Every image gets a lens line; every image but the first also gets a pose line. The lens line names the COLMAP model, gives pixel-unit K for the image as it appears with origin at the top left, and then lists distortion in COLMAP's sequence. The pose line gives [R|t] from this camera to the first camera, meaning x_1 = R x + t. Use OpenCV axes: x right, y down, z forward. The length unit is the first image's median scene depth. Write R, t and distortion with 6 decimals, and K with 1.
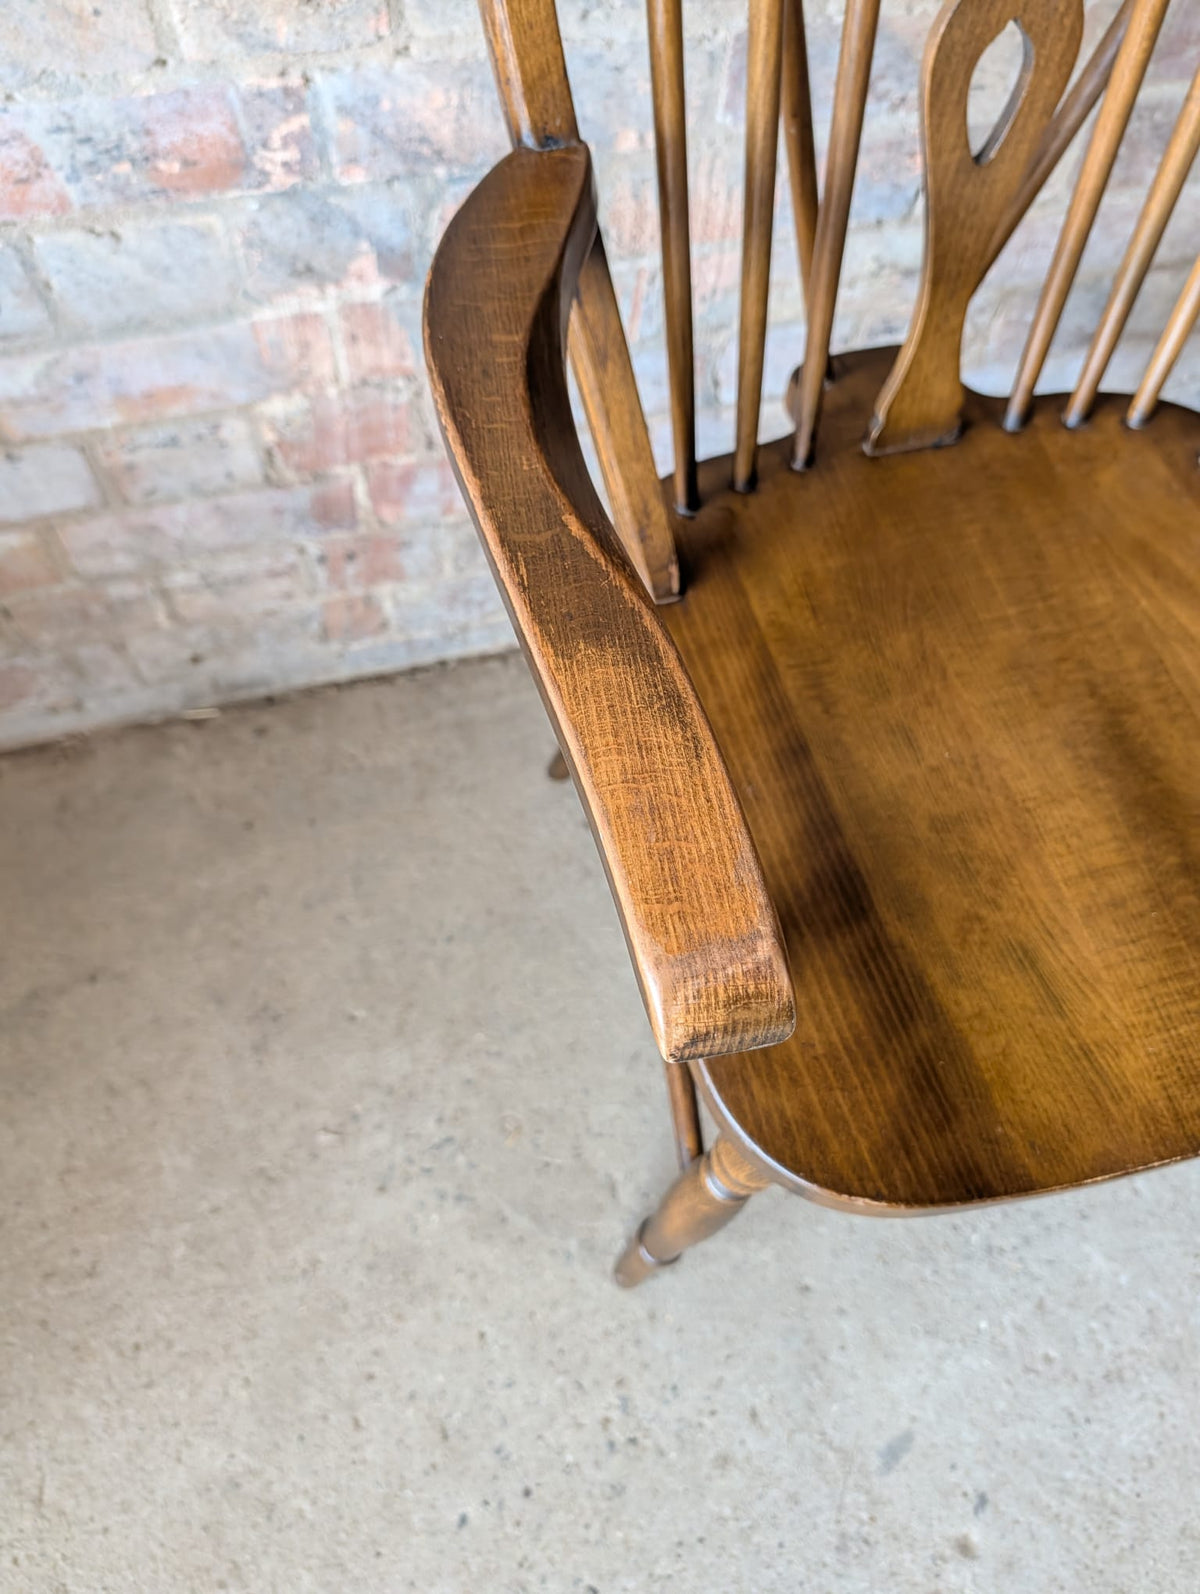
lens RADIAL K [[1185.7, 0, 615.8], [0, 1185.7, 795.6], [0, 0, 1]] dist [-0.010764, 0.001121]
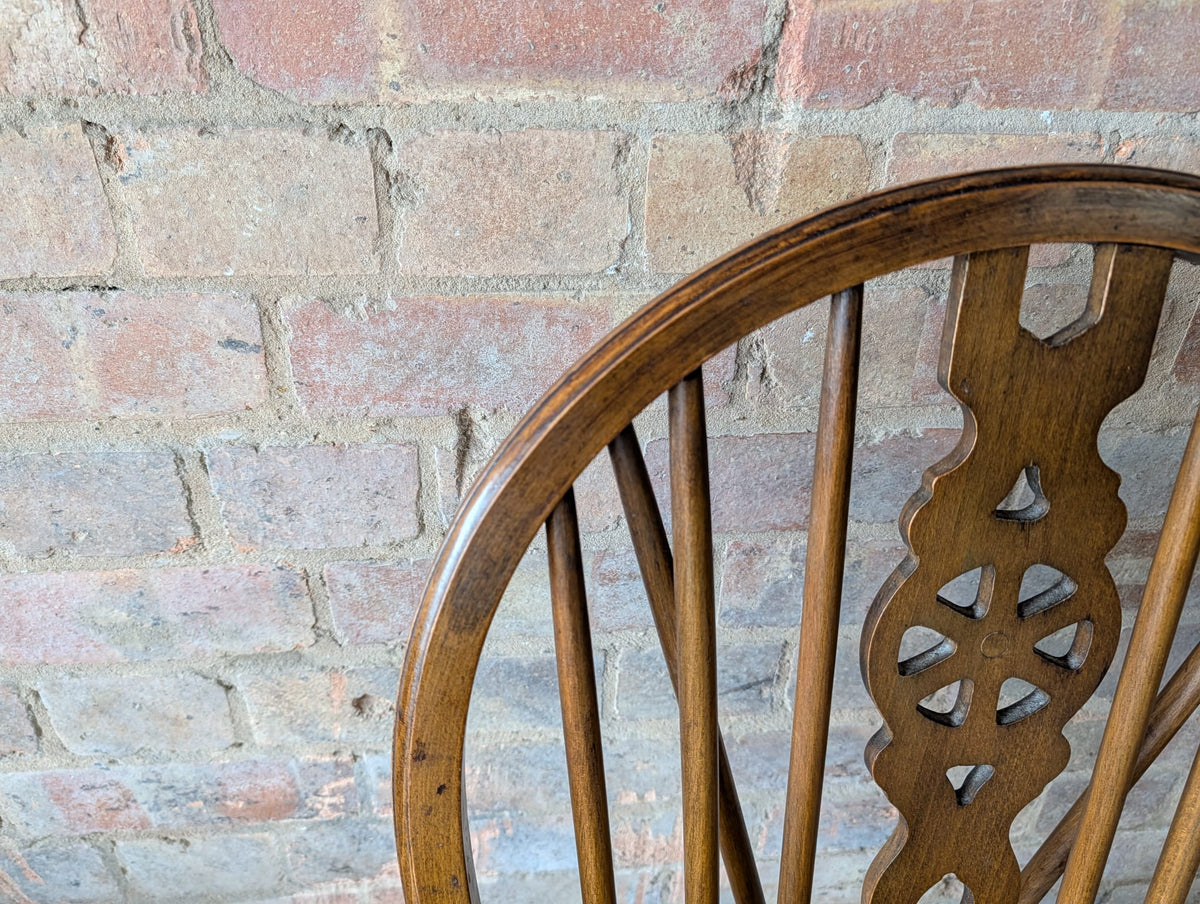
lens RADIAL K [[878.3, 0, 600.0], [0, 878.3, 452.0], [0, 0, 1]] dist [-0.010671, 0.000193]
pose [[0.985905, 0.065731, -0.153851, 0.082593], [-0.137754, 0.840794, -0.523535, -0.338435], [0.094945, 0.537350, 0.837998, 0.076457]]
